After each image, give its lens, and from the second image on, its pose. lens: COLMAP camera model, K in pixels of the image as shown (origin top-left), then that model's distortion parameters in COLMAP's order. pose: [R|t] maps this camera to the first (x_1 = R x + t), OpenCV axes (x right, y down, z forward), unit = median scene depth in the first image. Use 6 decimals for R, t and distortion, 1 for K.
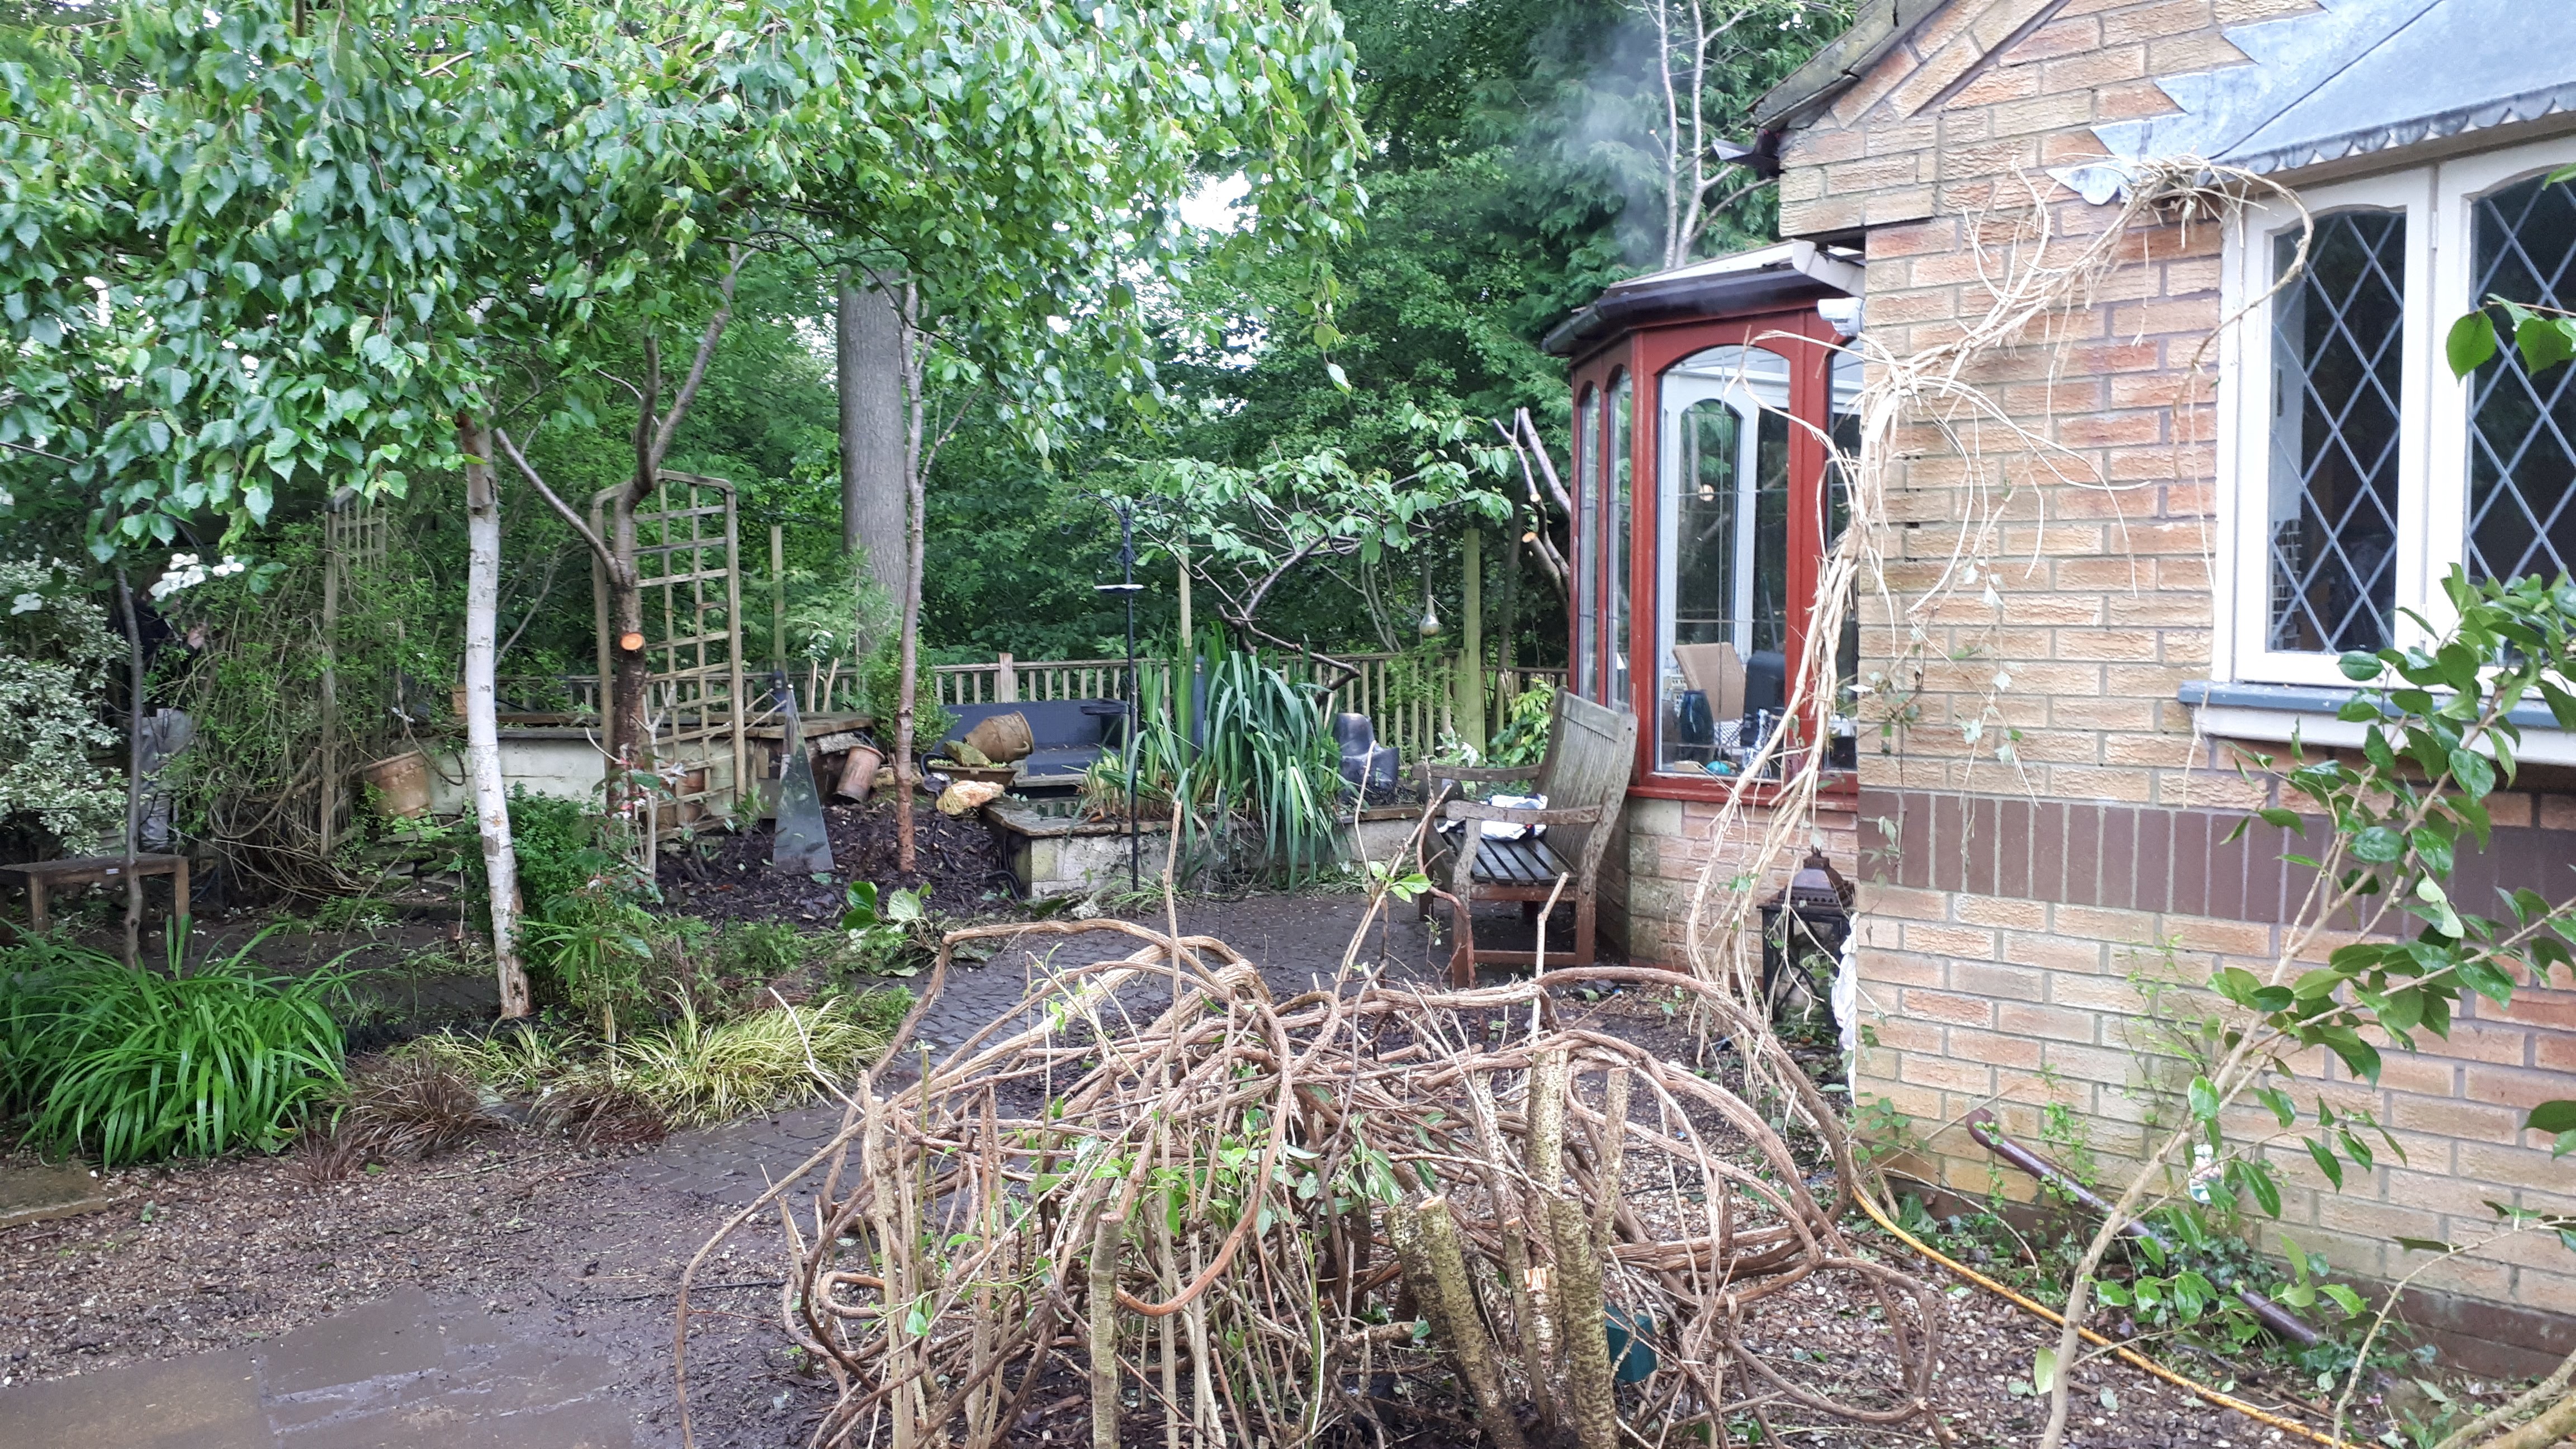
lens RADIAL K [[2088.0, 0, 1284.5], [0, 2088.0, 755.3], [0, 0, 1]] dist [0.207308, -0.458373]
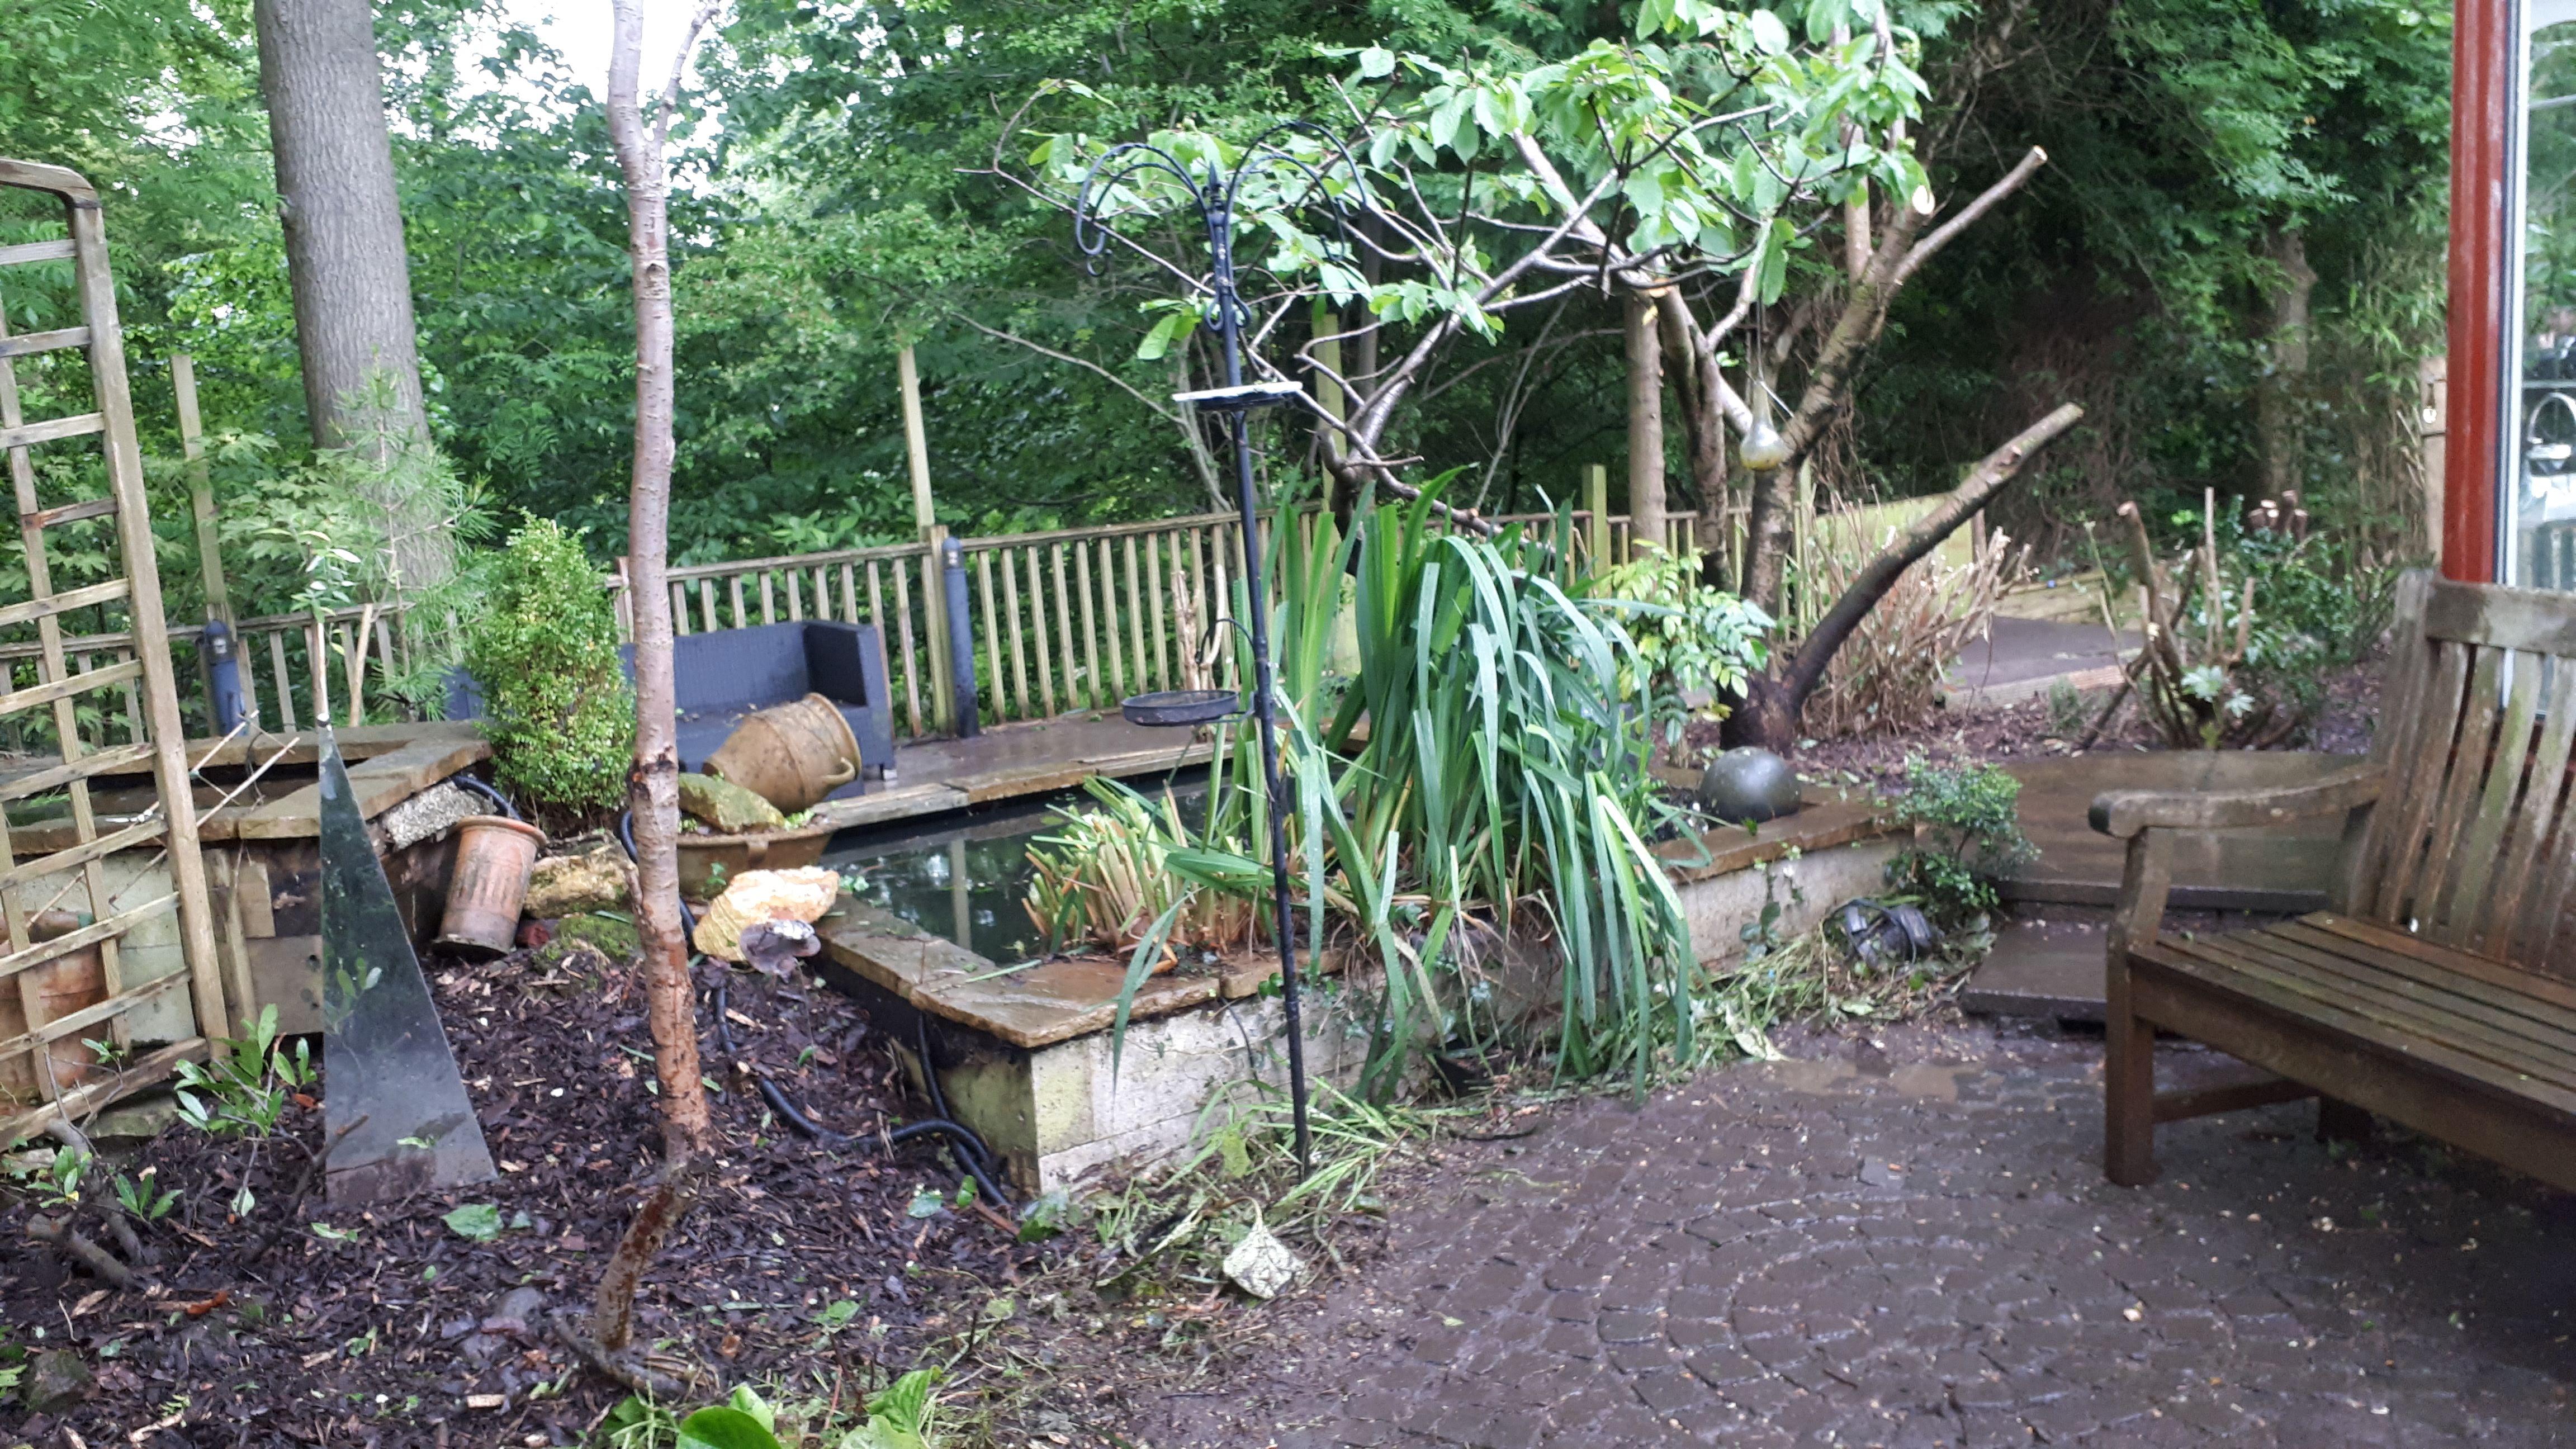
lens RADIAL K [[2088.0, 0, 1284.5], [0, 2088.0, 755.3], [0, 0, 1]] dist [0.207308, -0.458373]
pose [[0.966917, -0.098744, 0.235205, -0.149466], [0.081302, 0.993248, 0.082760, -0.041104], [-0.241789, -0.060899, 0.968416, 0.558447]]
